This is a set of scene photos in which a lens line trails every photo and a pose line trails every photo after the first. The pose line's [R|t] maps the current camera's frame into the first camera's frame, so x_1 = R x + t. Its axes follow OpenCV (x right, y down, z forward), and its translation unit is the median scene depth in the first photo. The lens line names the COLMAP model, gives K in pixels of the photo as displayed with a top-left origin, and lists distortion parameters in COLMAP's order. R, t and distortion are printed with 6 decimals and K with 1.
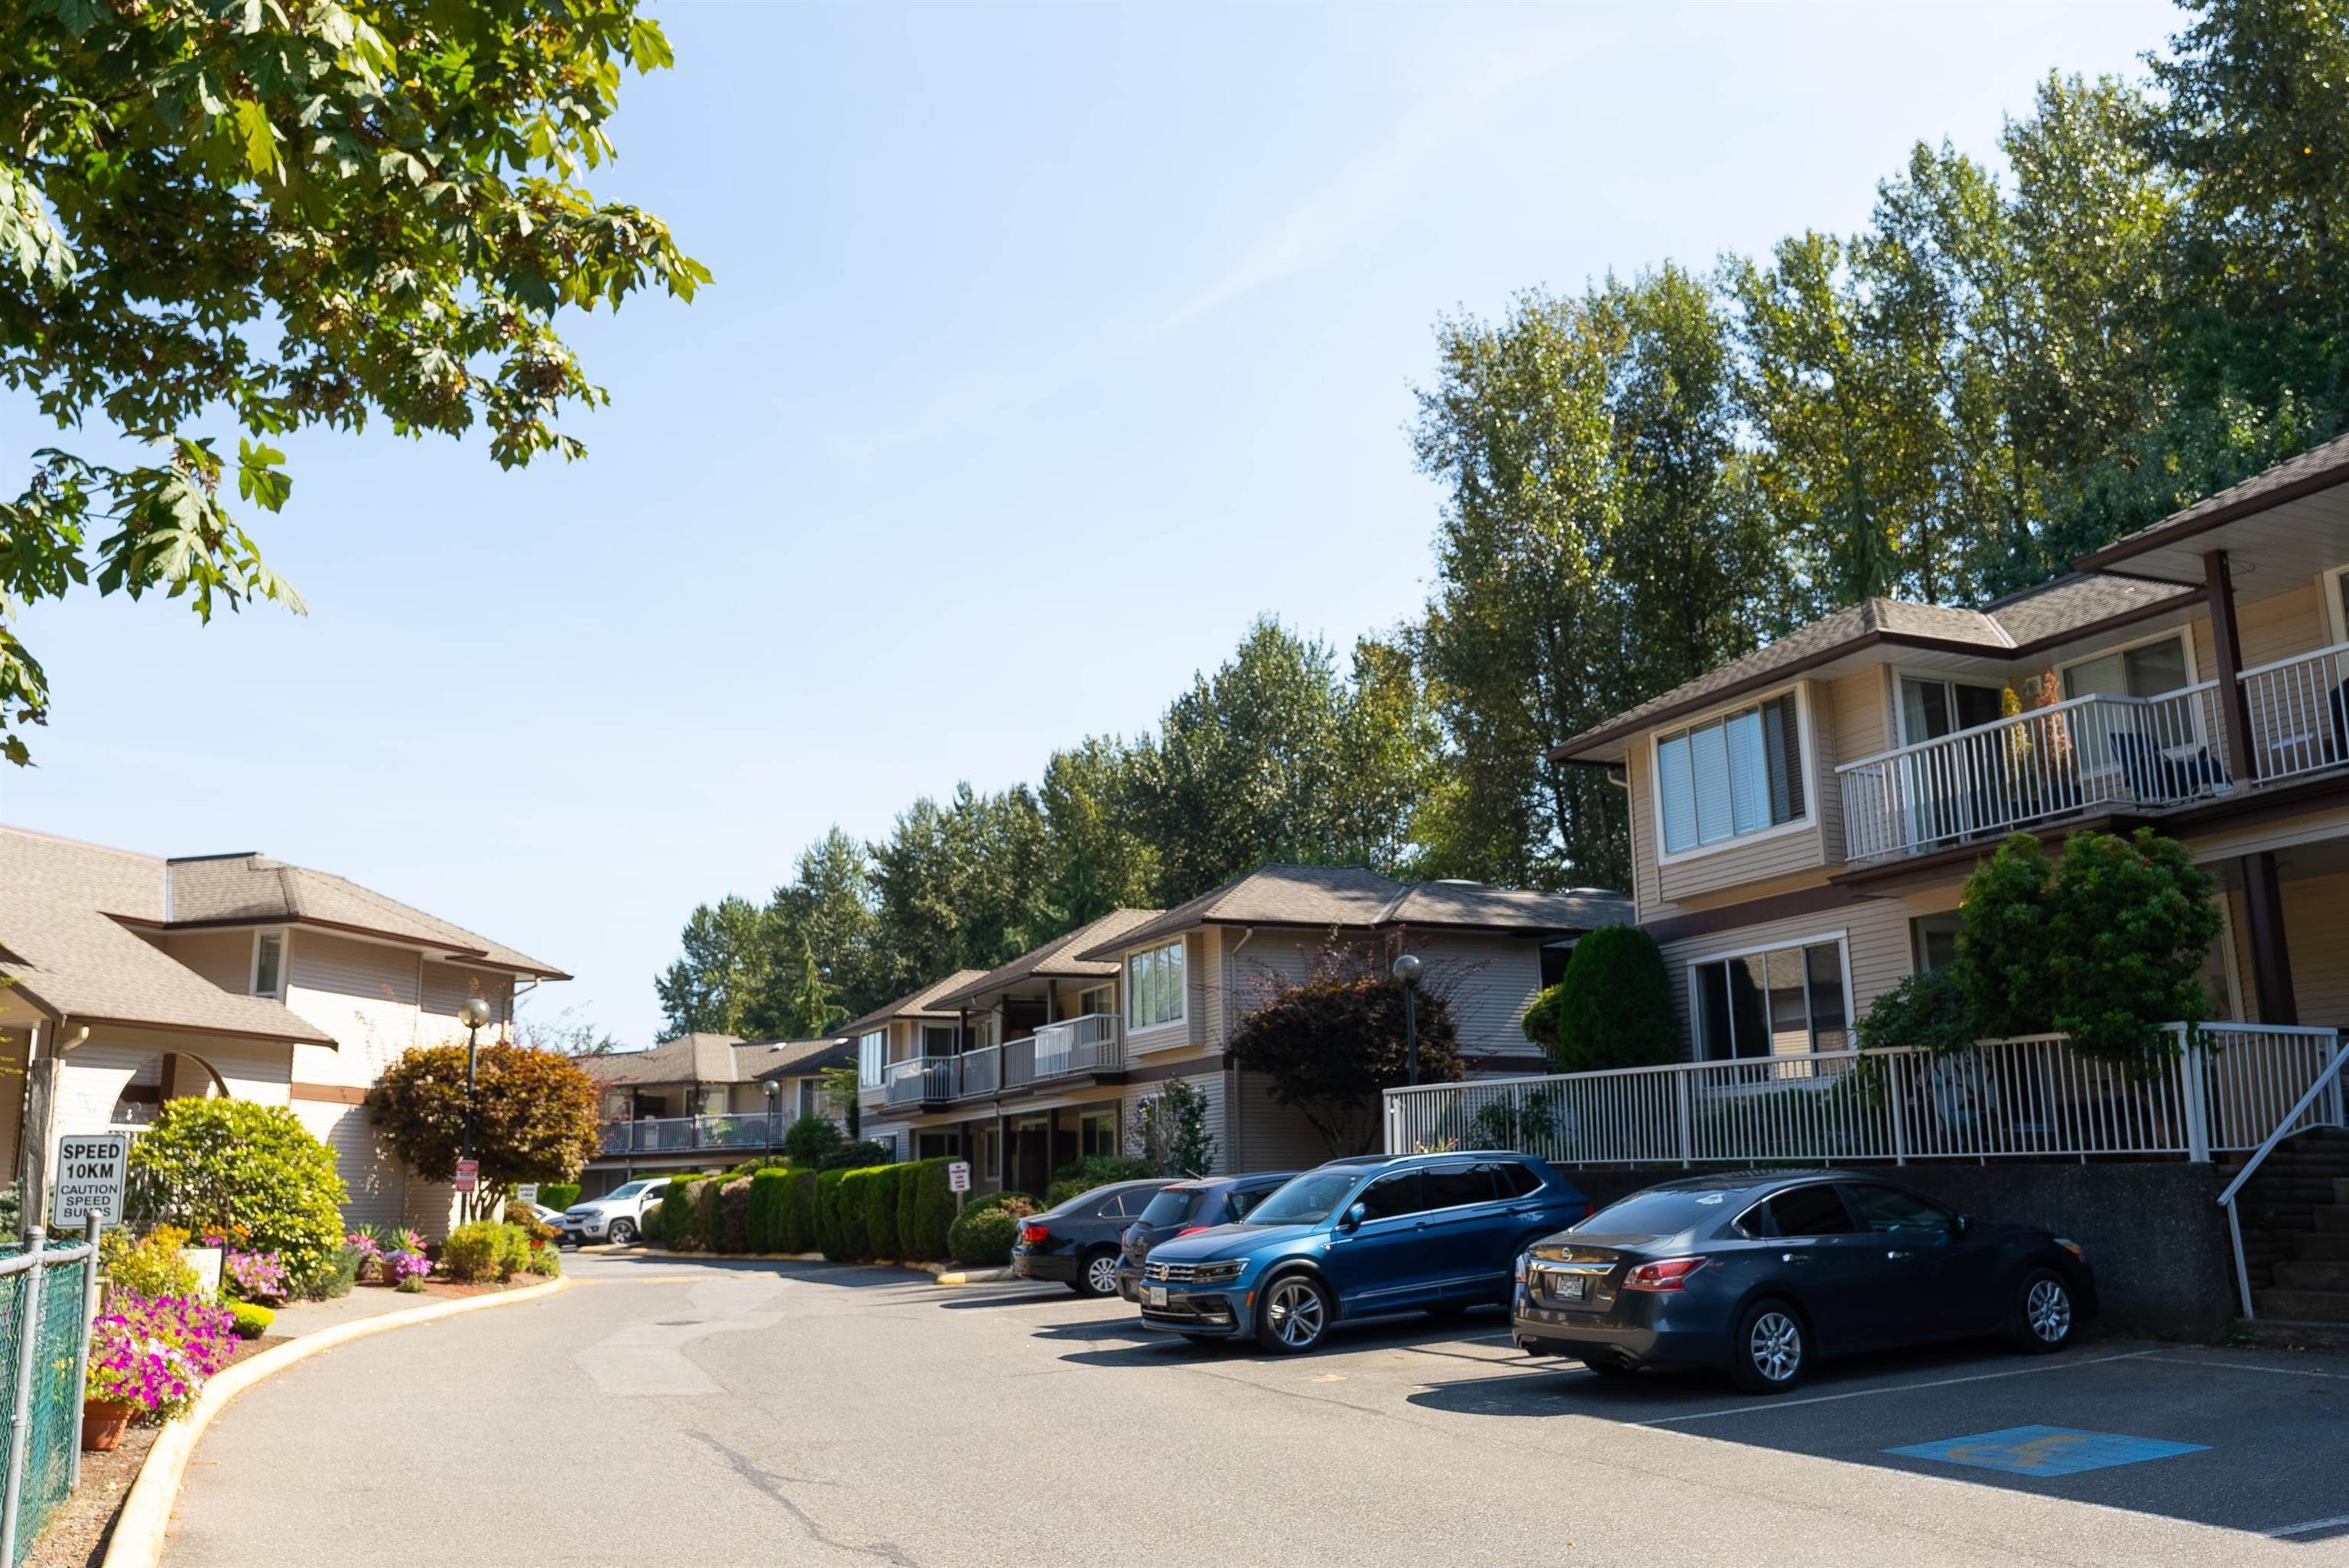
lens RADIAL K [[2020.9, 0, 1173.4], [0, 2020.9, 779.4], [0, 0, 1]] dist [-0.001495, 0.000729]
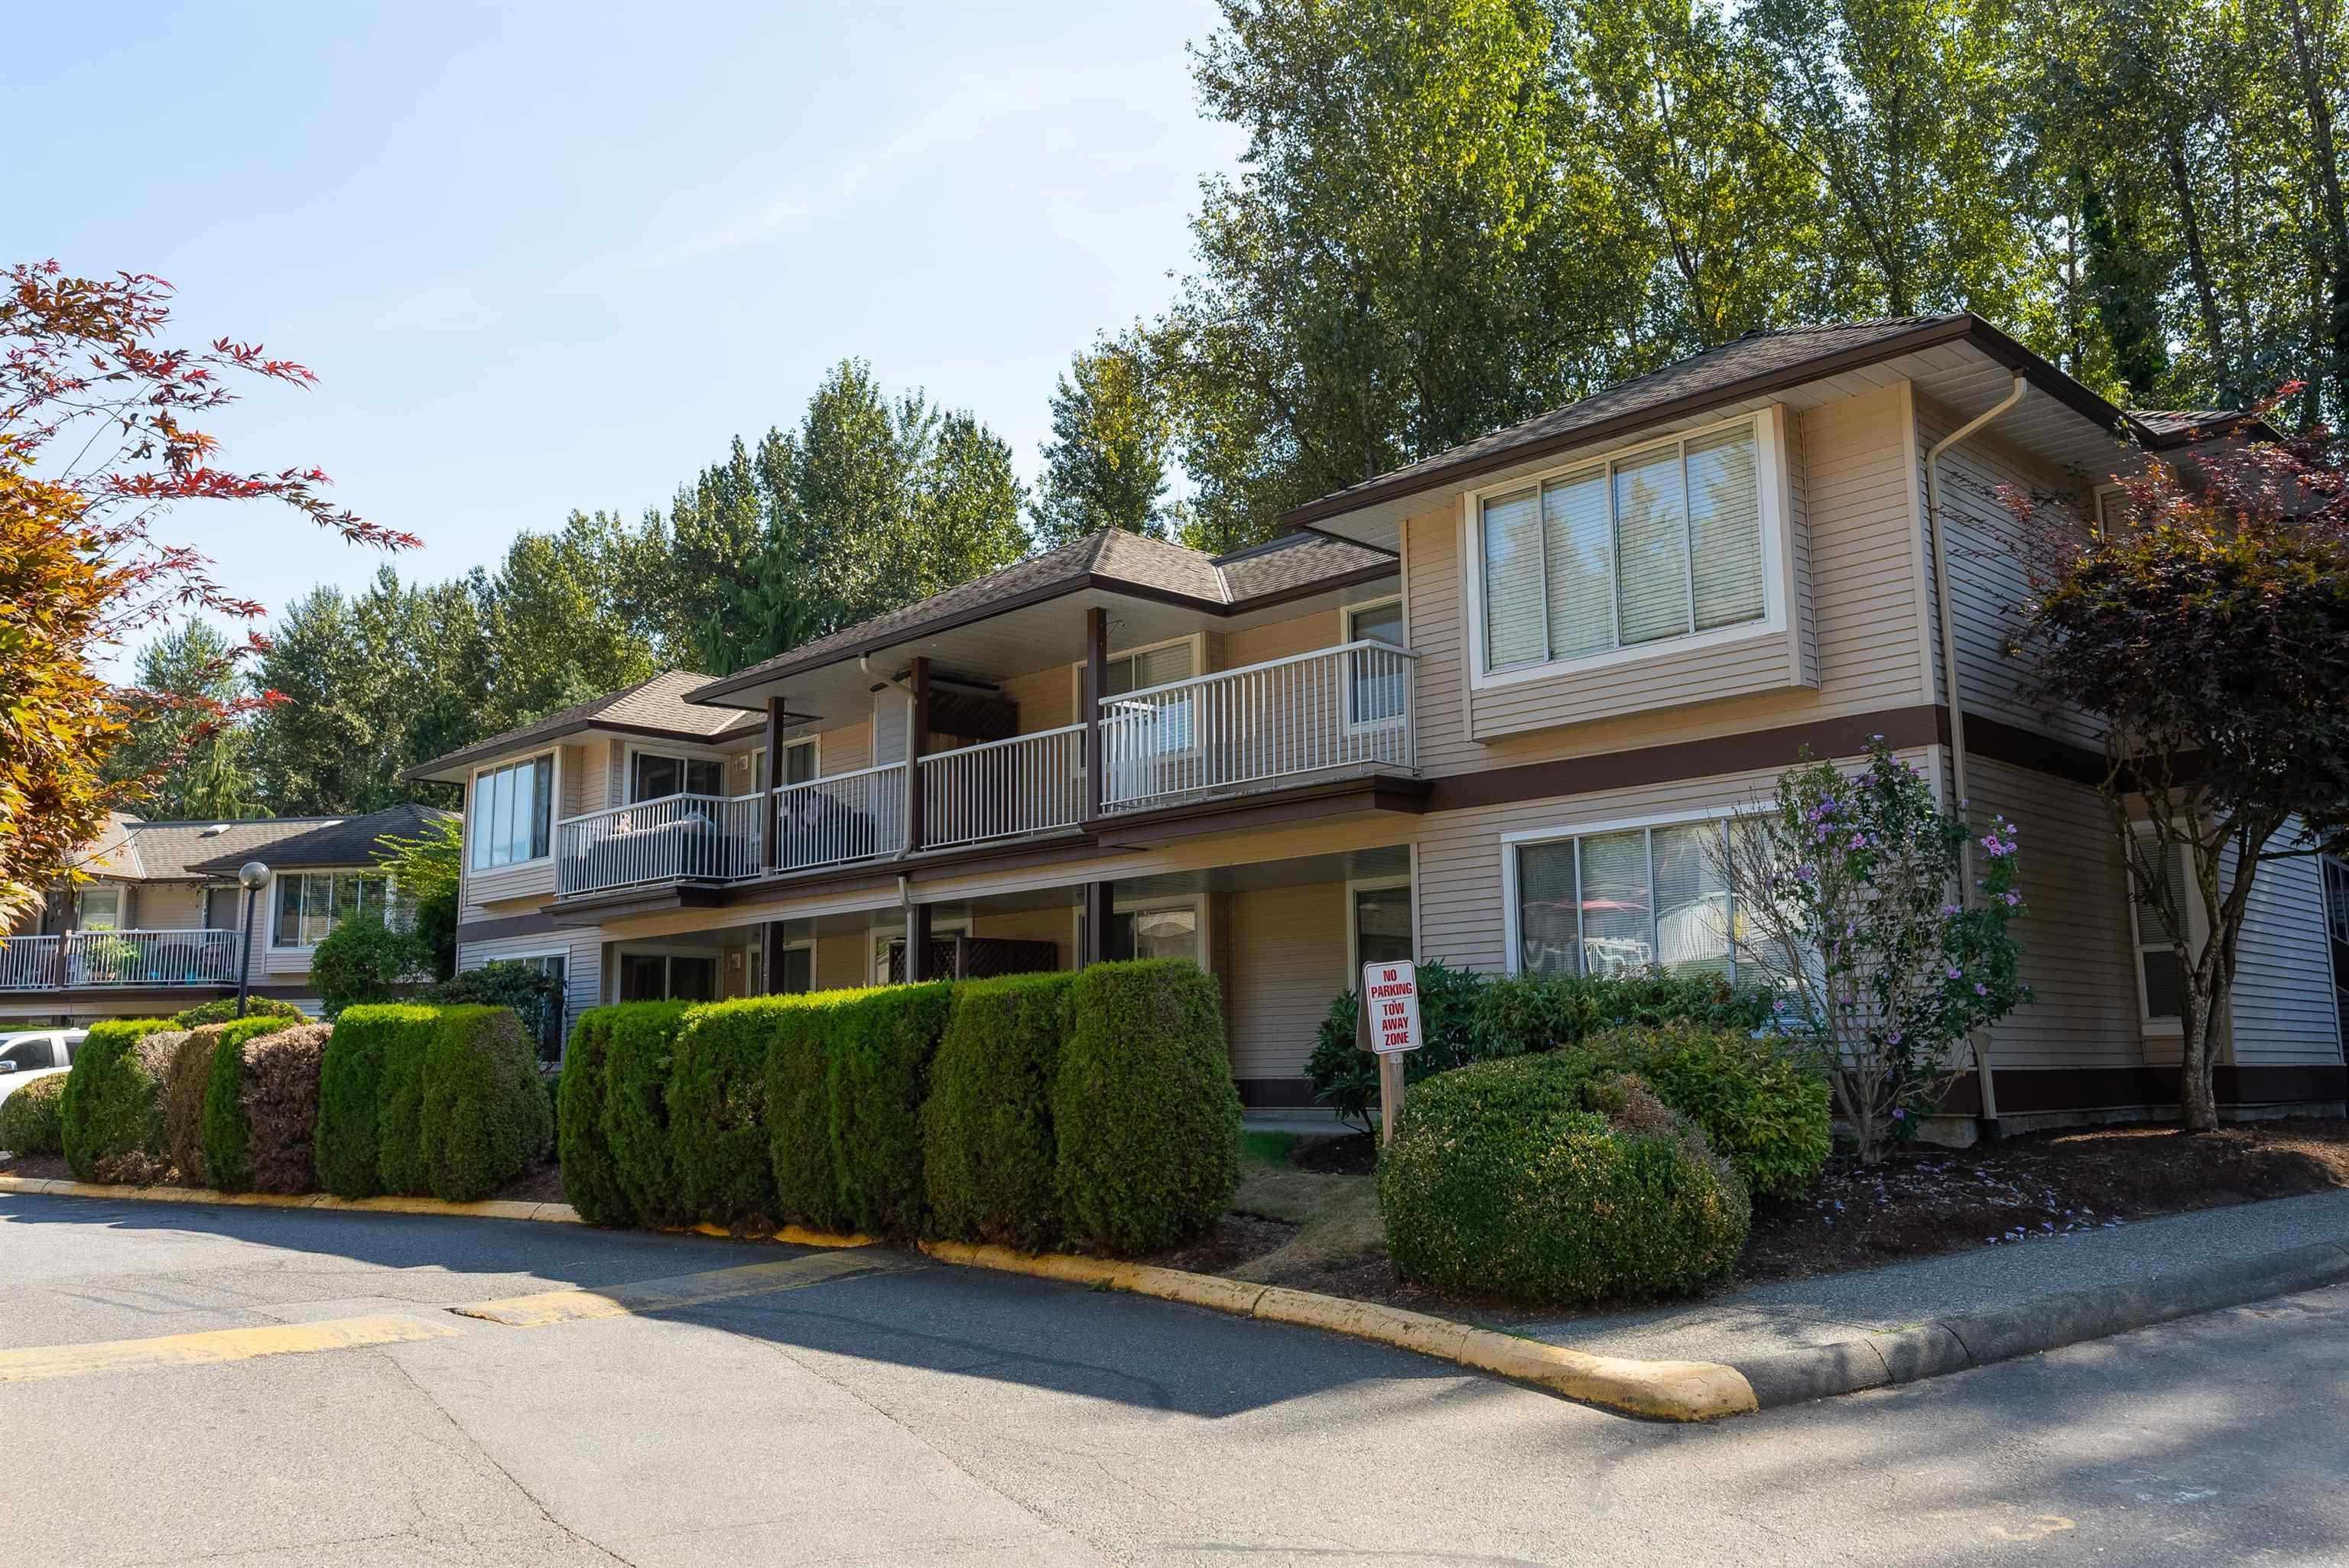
lens RADIAL K [[1871.1, 0, 1179.5], [0, 1871.1, 794.4], [0, 0, 1]] dist [-0.005417, -0.001900]
pose [[0.937136, 0.060321, 0.343710, -0.125526], [-0.078302, 0.996180, 0.038663, 0.082697], [-0.340065, -0.063145, 0.938280, 0.394642]]
